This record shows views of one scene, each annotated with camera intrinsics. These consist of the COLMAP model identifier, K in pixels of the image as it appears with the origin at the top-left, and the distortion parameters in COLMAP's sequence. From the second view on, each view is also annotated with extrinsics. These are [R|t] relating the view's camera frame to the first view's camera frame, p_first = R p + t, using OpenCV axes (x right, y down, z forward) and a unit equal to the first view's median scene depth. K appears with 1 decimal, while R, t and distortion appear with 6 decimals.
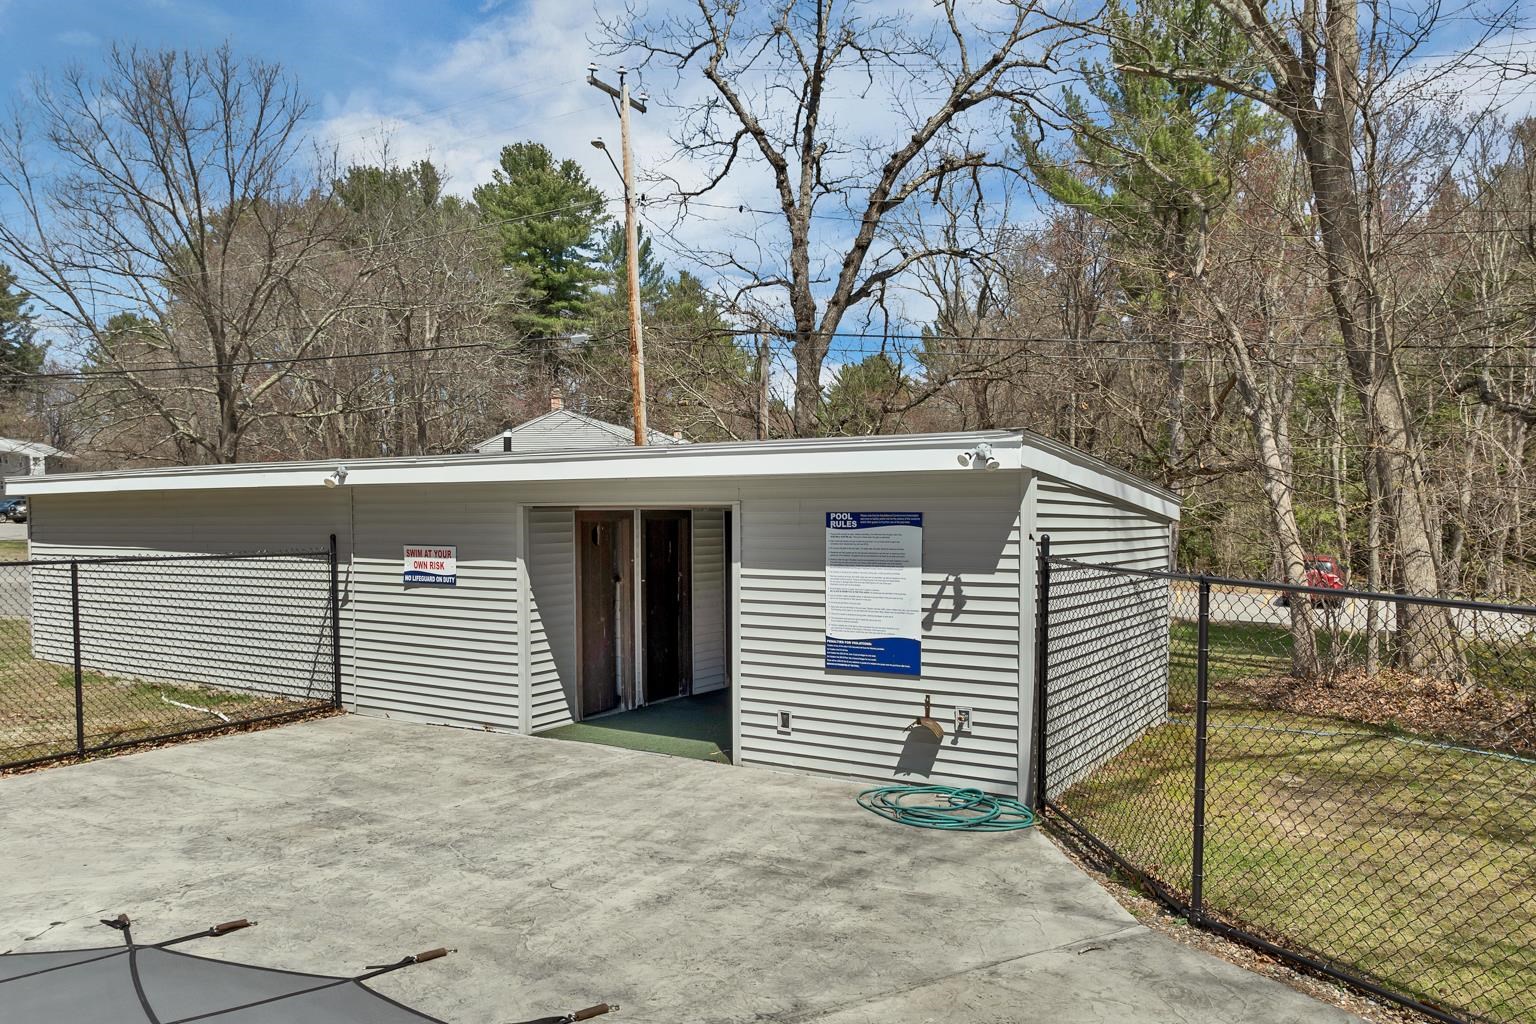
lens RADIAL K [[1102.4, 0, 771.3], [0, 1102.4, 573.2], [0, 0, 1]] dist [-0.031425, -0.009795]
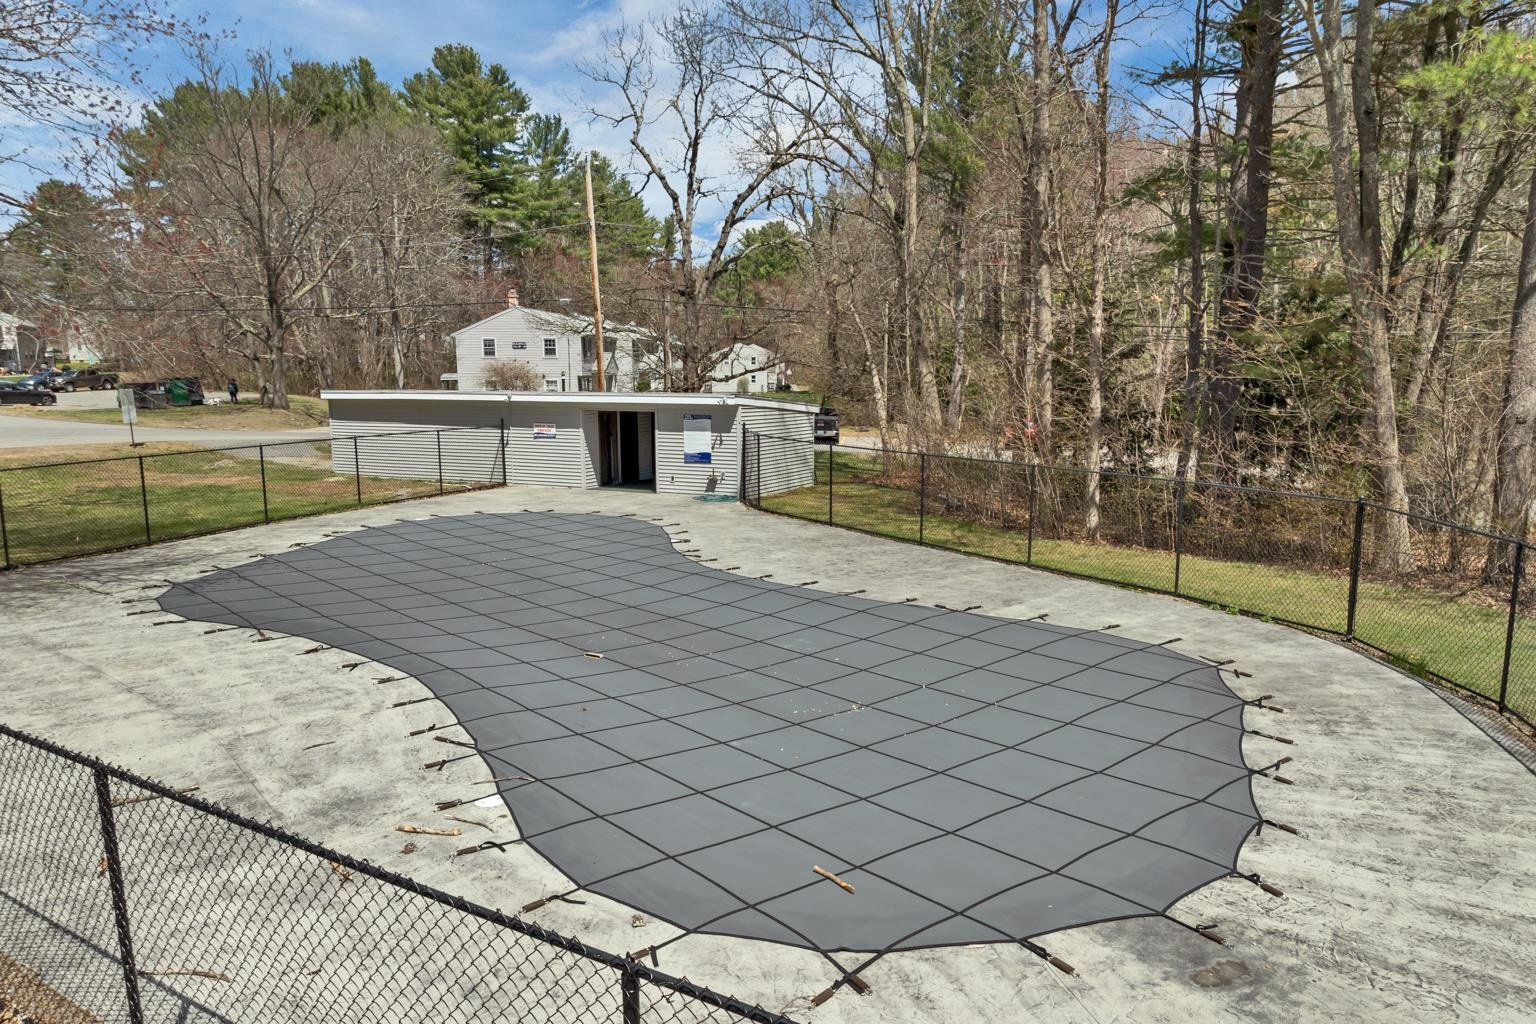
lens RADIAL K [[1102.4, 0, 771.3], [0, 1102.4, 573.2], [0, 0, 1]] dist [-0.031425, -0.009795]
pose [[0.996857, -0.013801, 0.078010, 0.017230], [0.003403, 0.991261, 0.131873, -0.006742], [-0.079148, -0.131193, 0.988192, -0.852224]]
